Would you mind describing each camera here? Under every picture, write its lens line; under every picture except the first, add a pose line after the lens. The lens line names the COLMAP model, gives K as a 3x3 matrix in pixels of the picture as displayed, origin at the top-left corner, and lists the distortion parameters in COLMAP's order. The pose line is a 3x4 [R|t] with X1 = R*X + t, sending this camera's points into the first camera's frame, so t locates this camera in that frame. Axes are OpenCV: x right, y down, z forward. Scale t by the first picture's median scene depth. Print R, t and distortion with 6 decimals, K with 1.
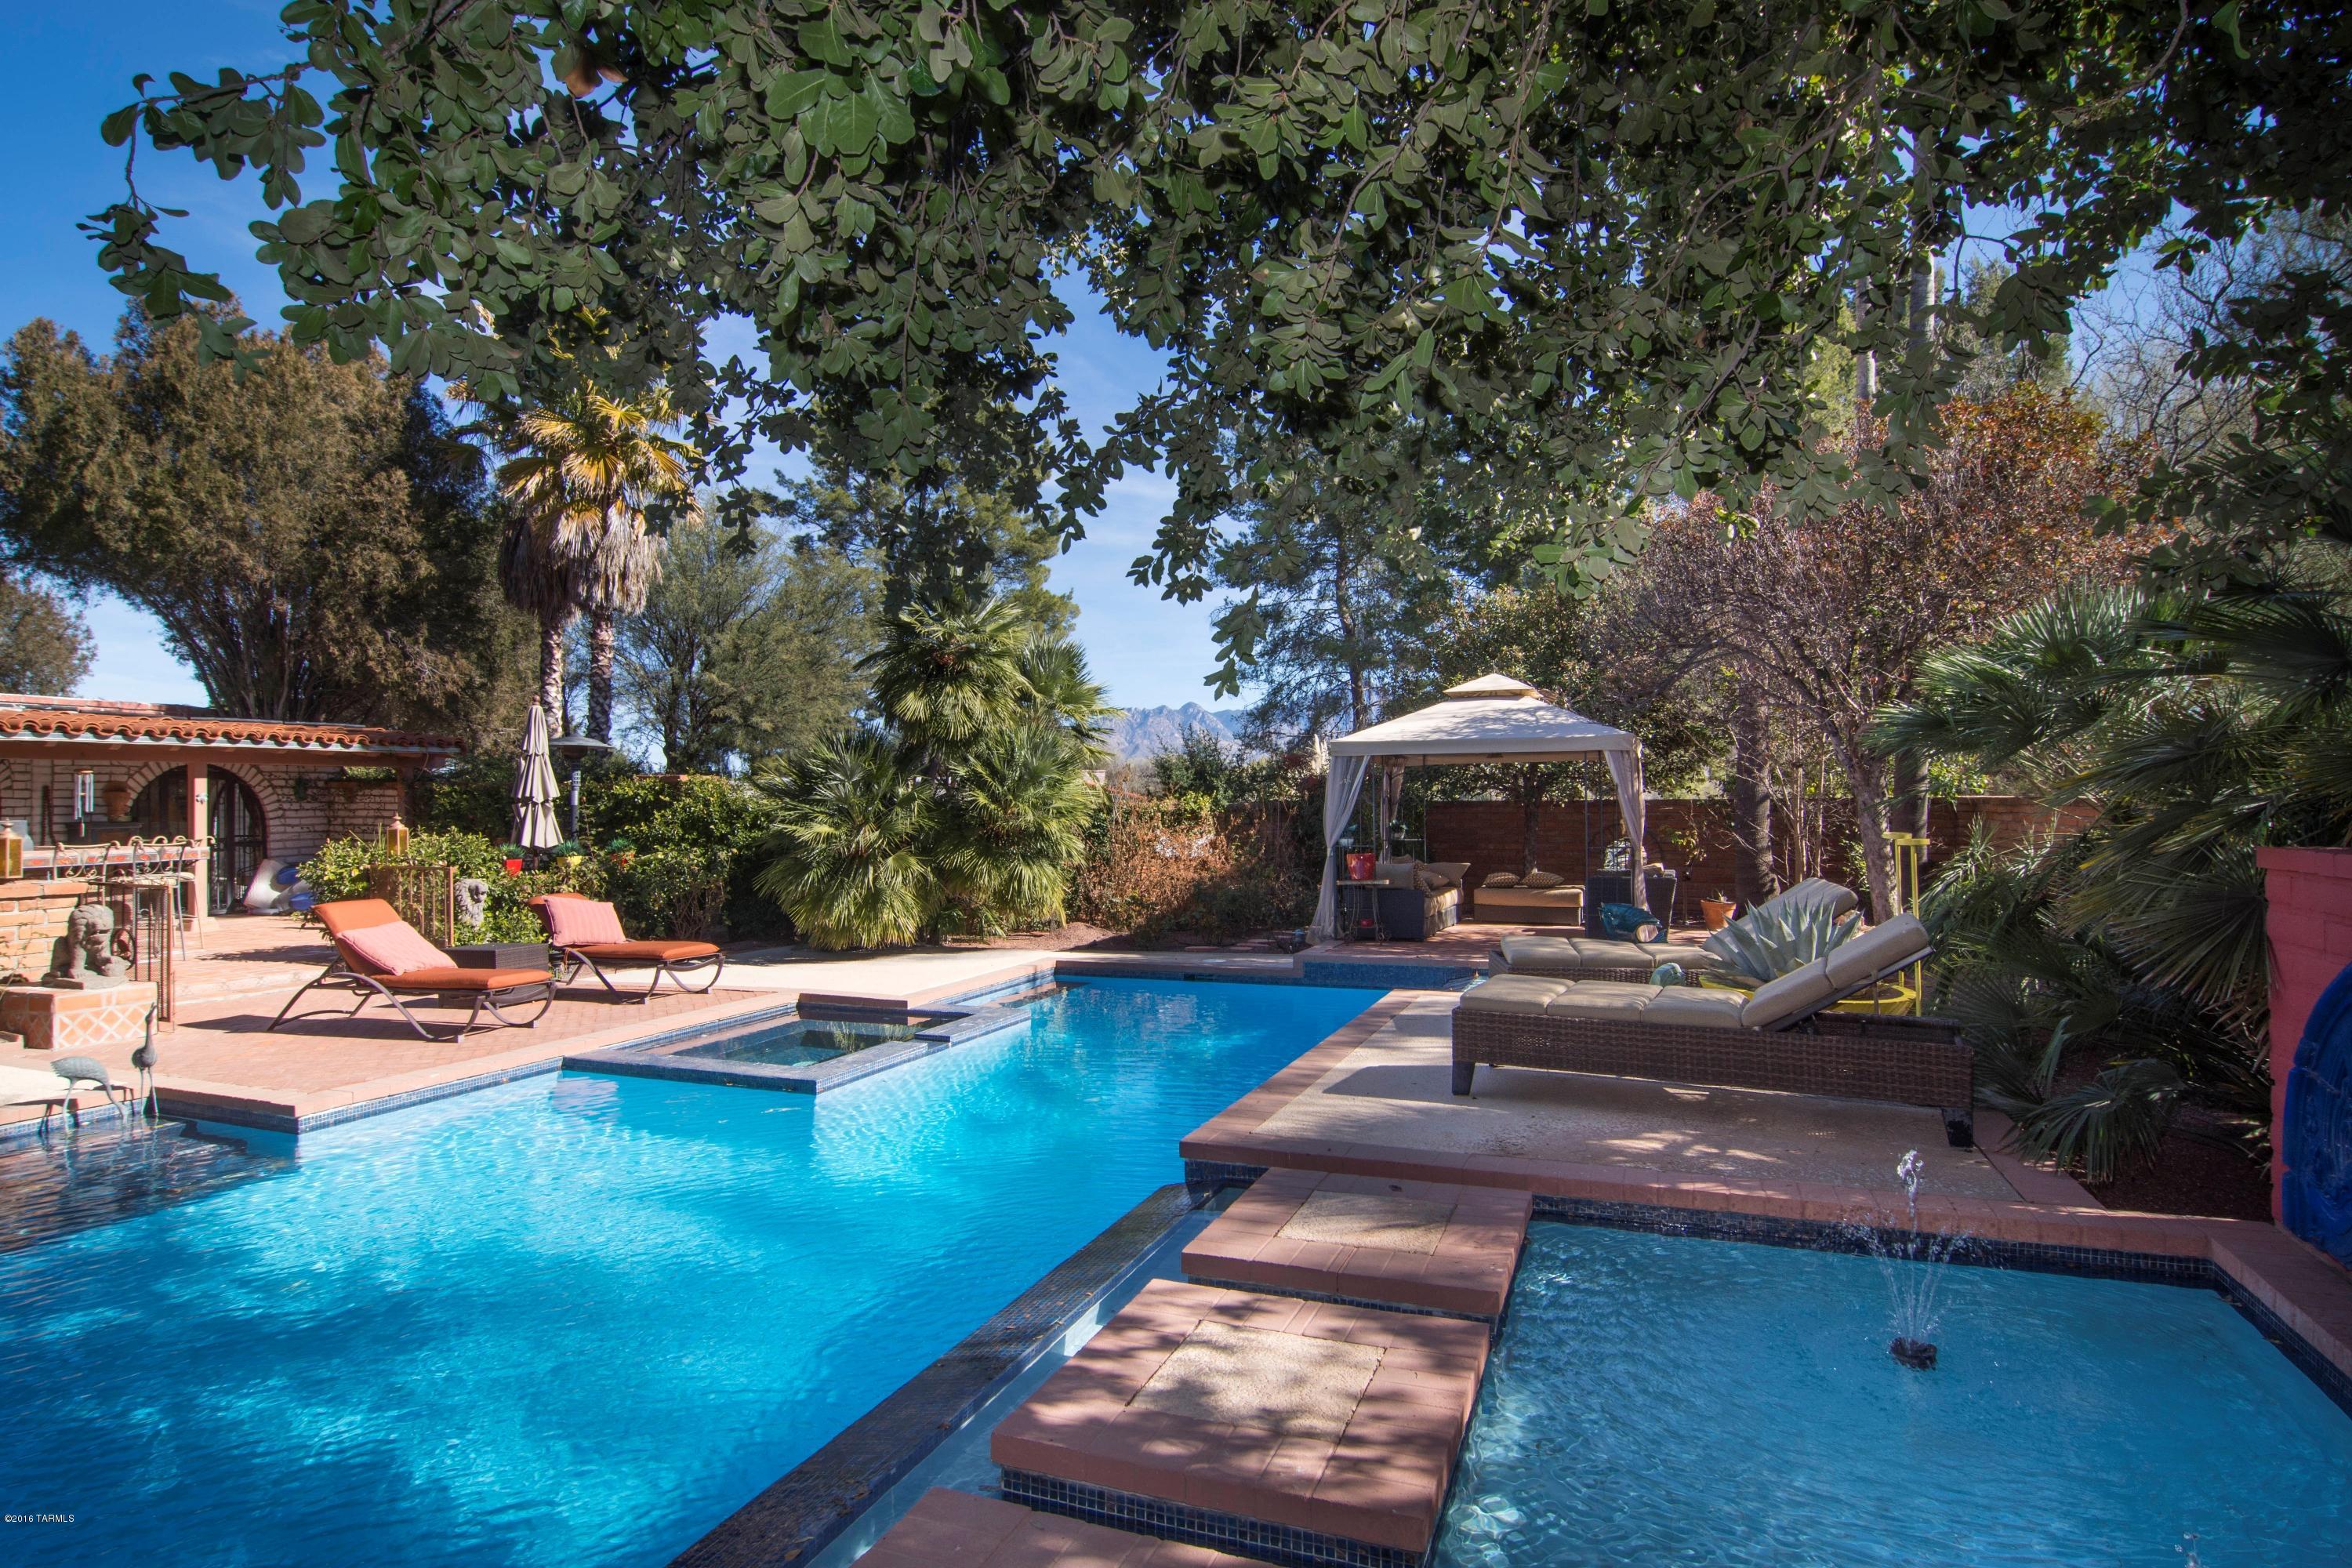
lens RADIAL K [[1255.1, 0, 1174.9], [0, 1255.1, 789.5], [0, 0, 1]] dist [-0.017198, -0.001555]
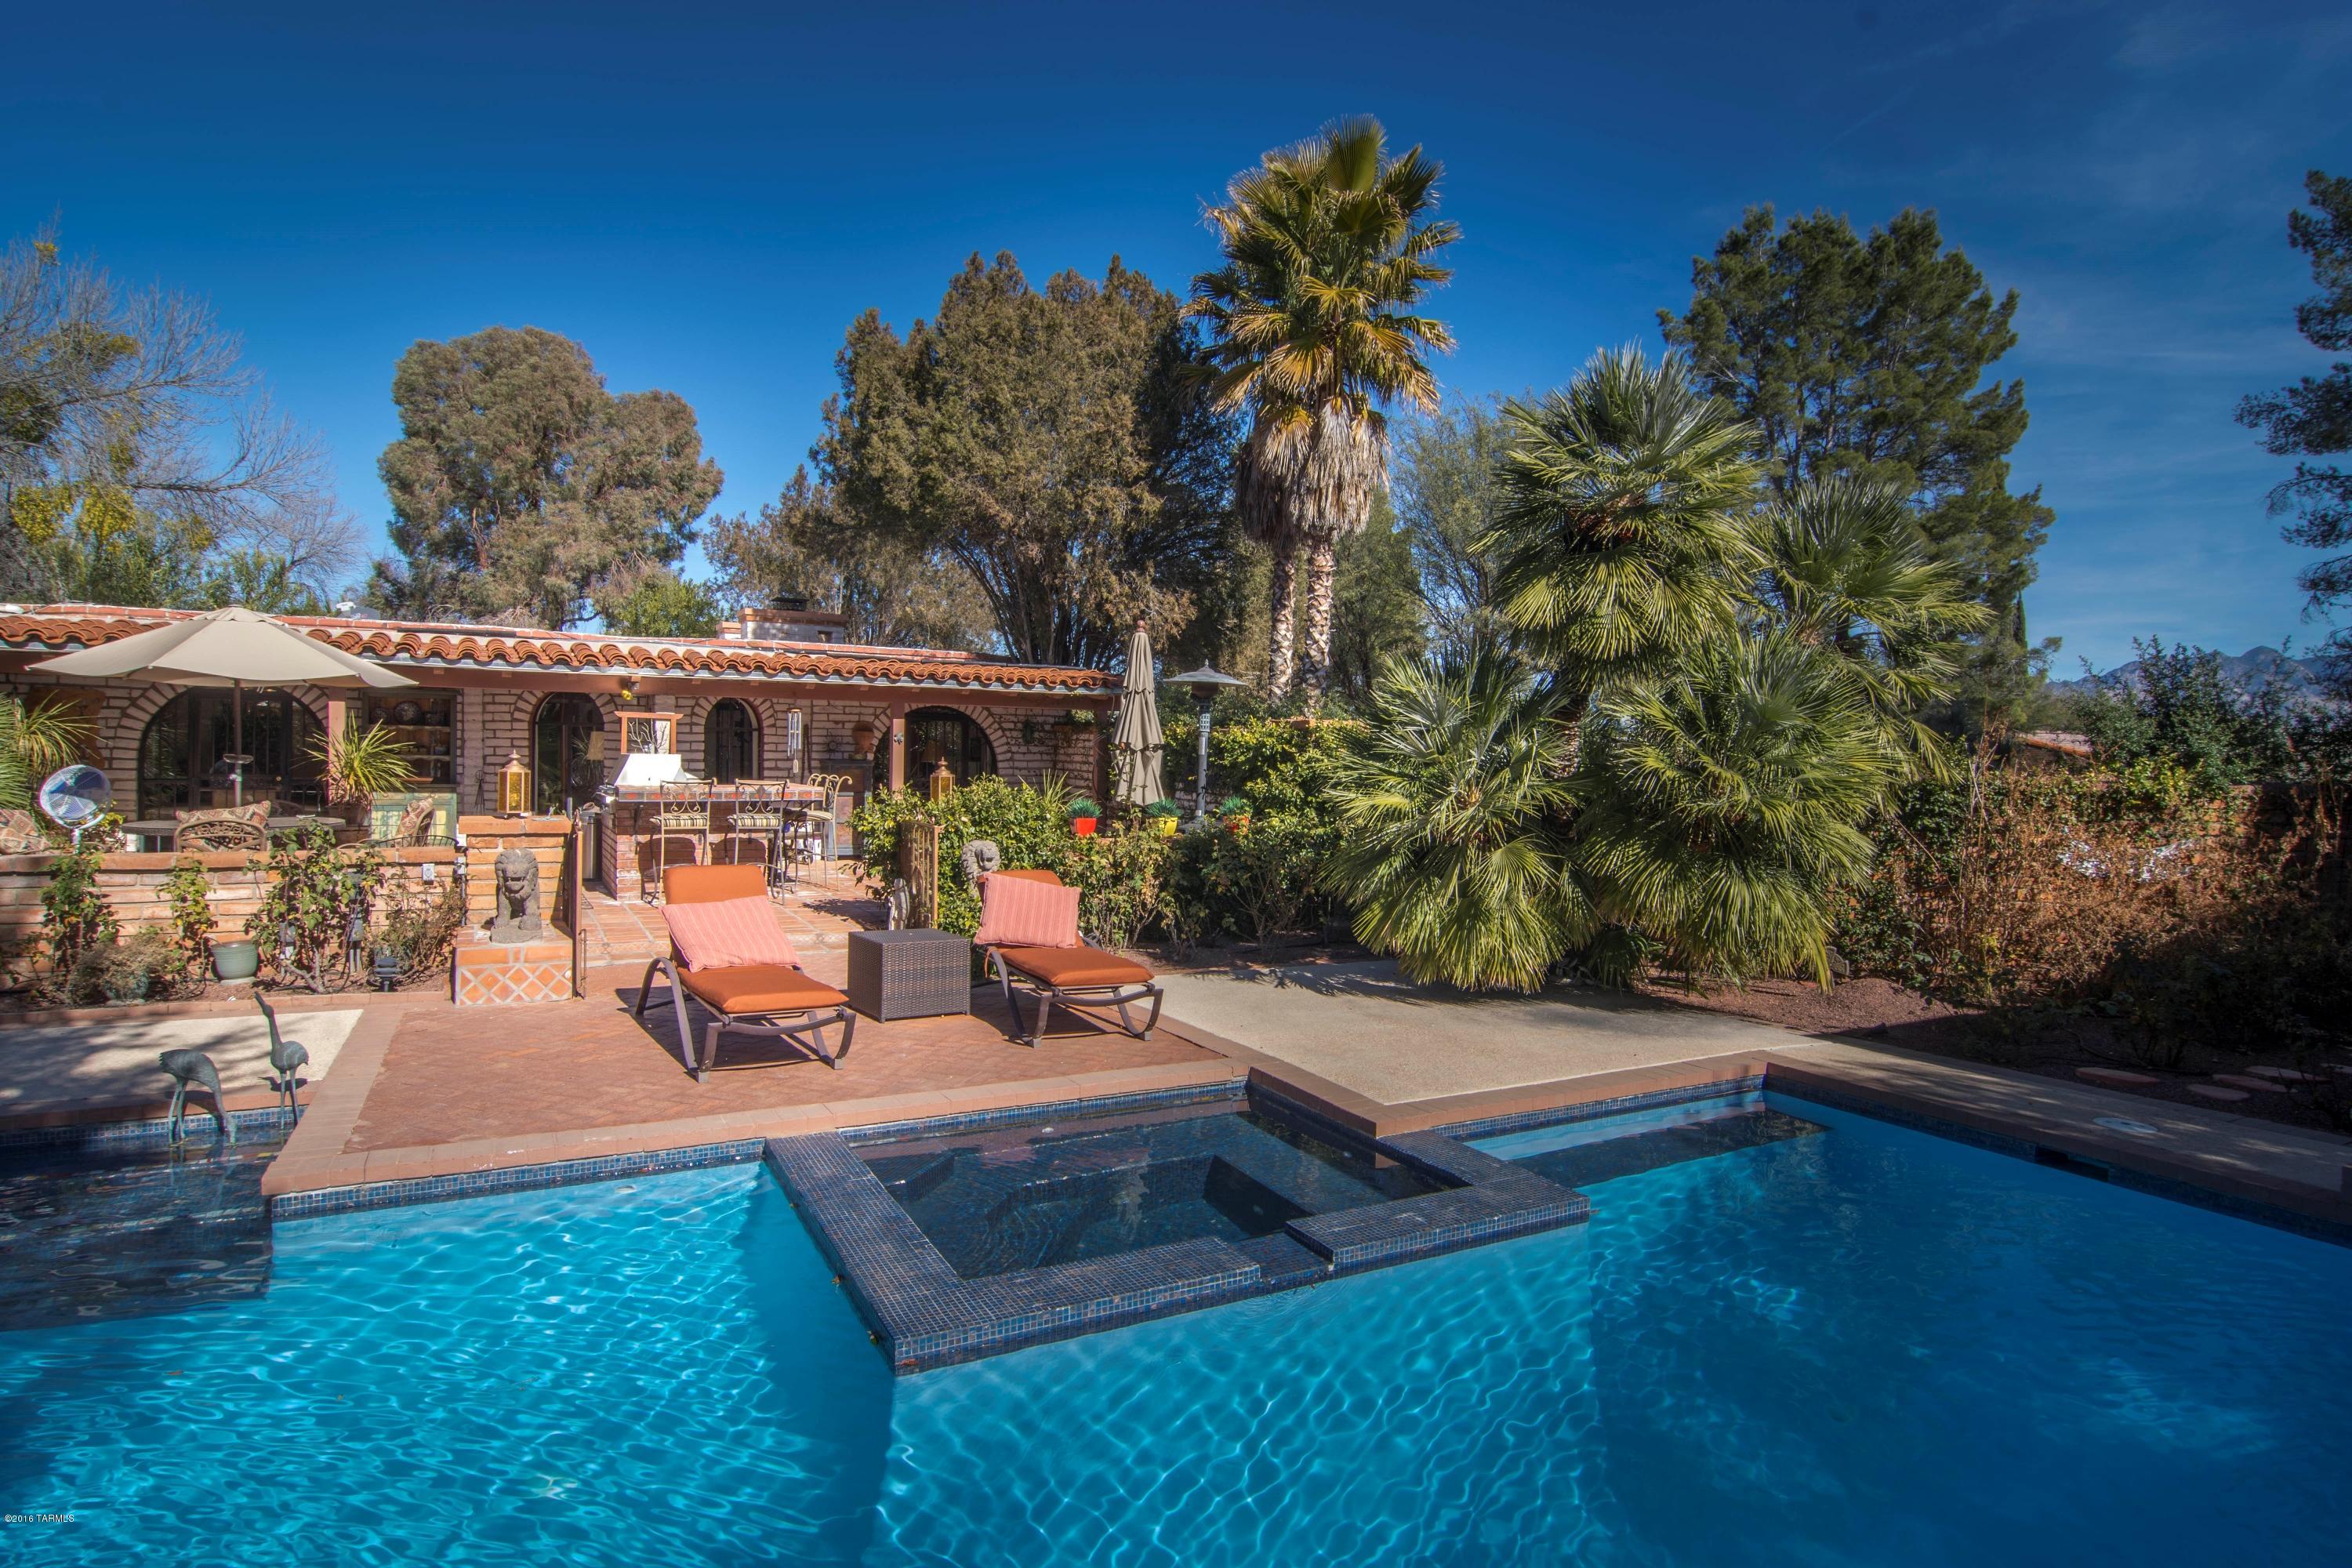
lens RADIAL K [[1255.1, 0, 1179.5], [0, 1255.1, 786.9], [0, 0, 1]] dist [-0.017198, -0.001555]
pose [[0.762168, 0.041582, -0.646042, 0.046596], [-0.021121, 0.999001, 0.039383, 0.001575], [0.647035, -0.016371, 0.762285, 0.365429]]
